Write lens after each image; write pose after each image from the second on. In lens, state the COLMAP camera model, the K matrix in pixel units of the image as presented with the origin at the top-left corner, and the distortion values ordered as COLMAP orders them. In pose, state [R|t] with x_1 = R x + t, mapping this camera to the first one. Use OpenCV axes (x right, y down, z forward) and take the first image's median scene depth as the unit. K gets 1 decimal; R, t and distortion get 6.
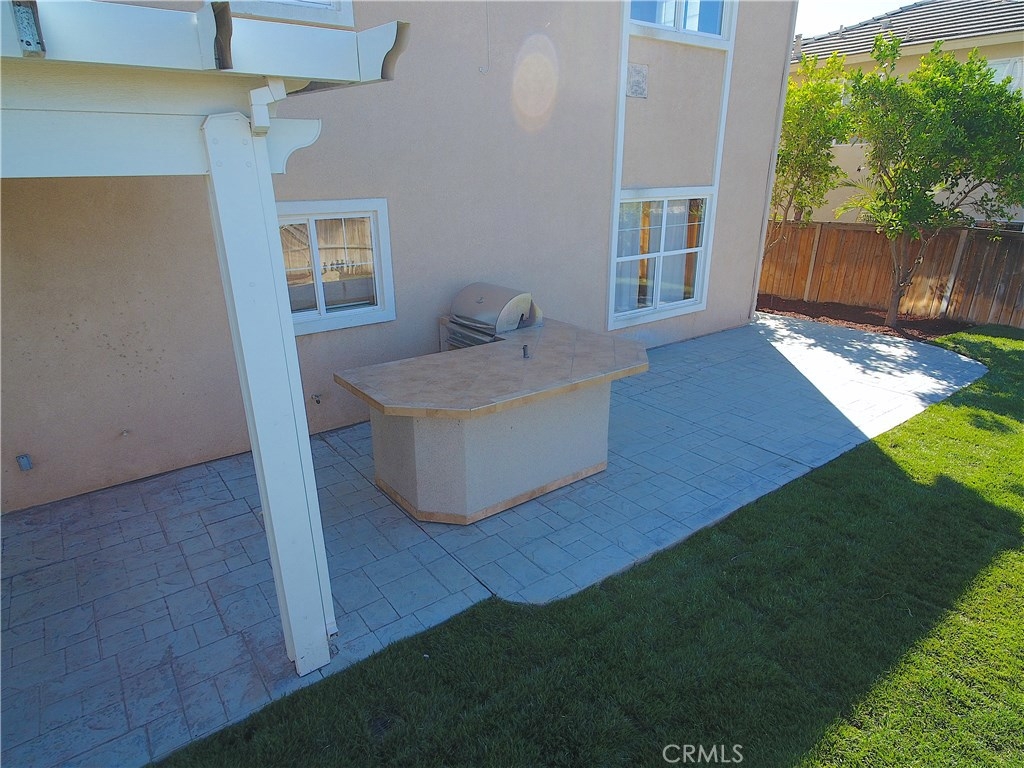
lens RADIAL K [[598.9, 0, 508.1], [0, 598.9, 397.1], [0, 0, 1]] dist [-0.001301, 0.000678]
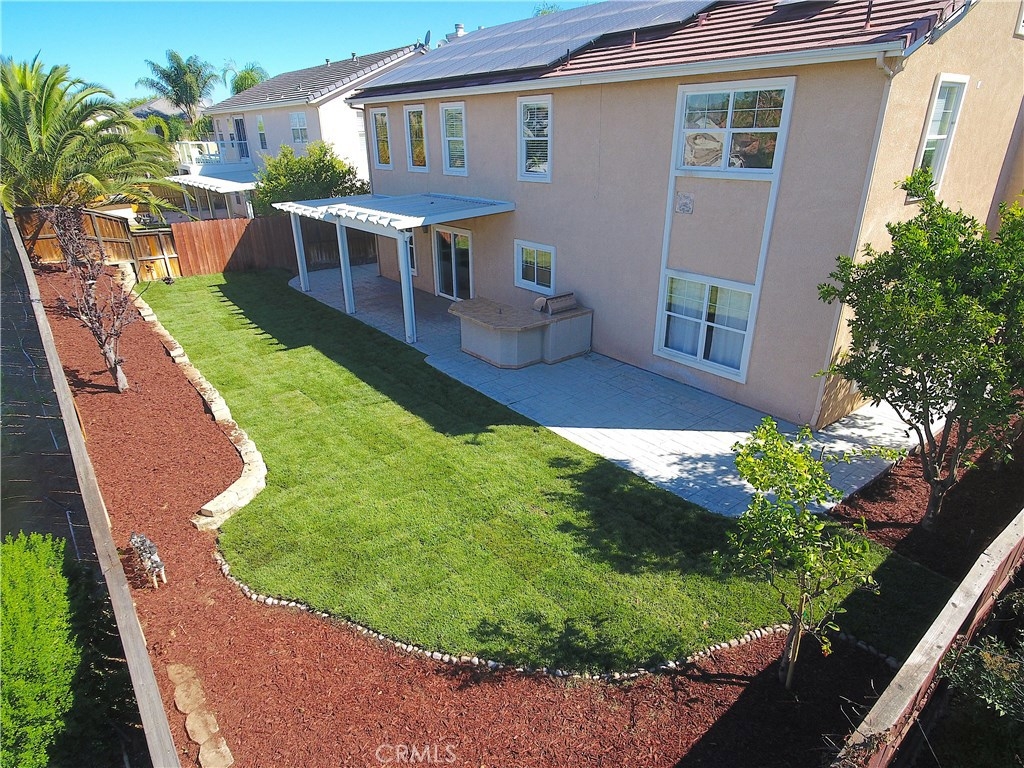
lens RADIAL K [[598.9, 0, 508.1], [0, 598.9, 397.1], [0, 0, 1]] dist [-0.001301, 0.000678]
pose [[0.027296, 0.409789, -0.911772, 1.473889], [-0.351025, 0.857955, 0.375093, -0.426937], [0.935968, 0.309817, 0.167265, 0.395898]]
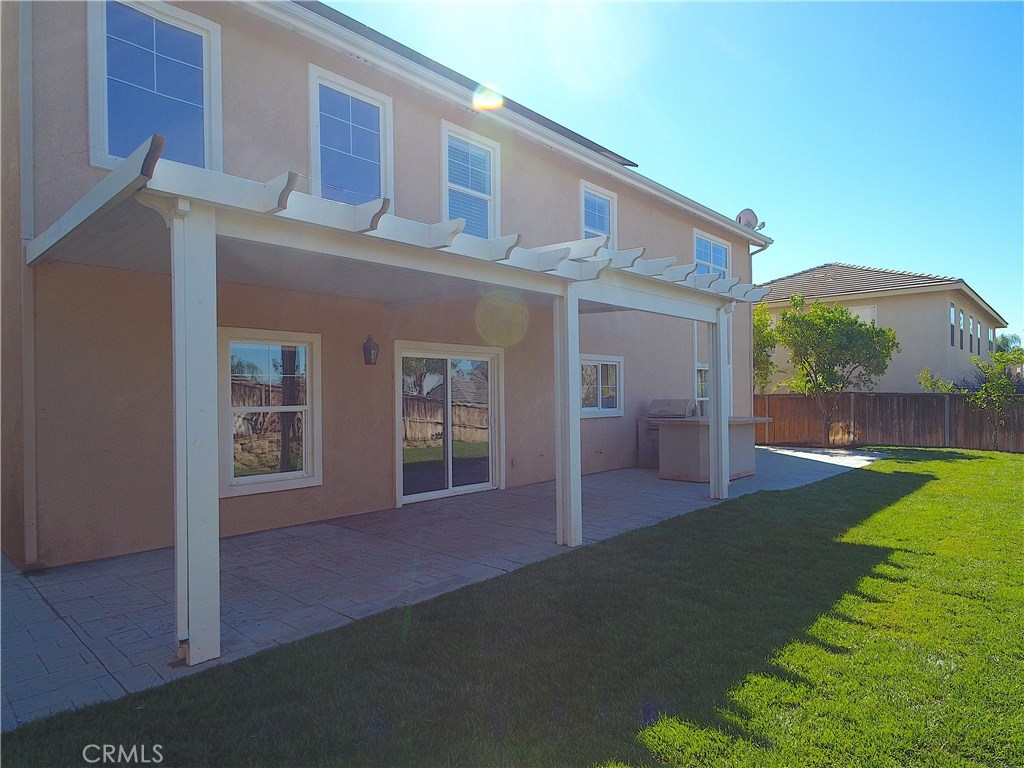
lens RADIAL K [[598.9, 0, 508.1], [0, 598.9, 397.1], [0, 0, 1]] dist [-0.001301, 0.000678]
pose [[0.985310, 0.000046, 0.170773, -0.620940], [0.059979, 0.936201, -0.346309, 0.325214], [-0.159894, 0.351465, 0.922446, -0.529920]]
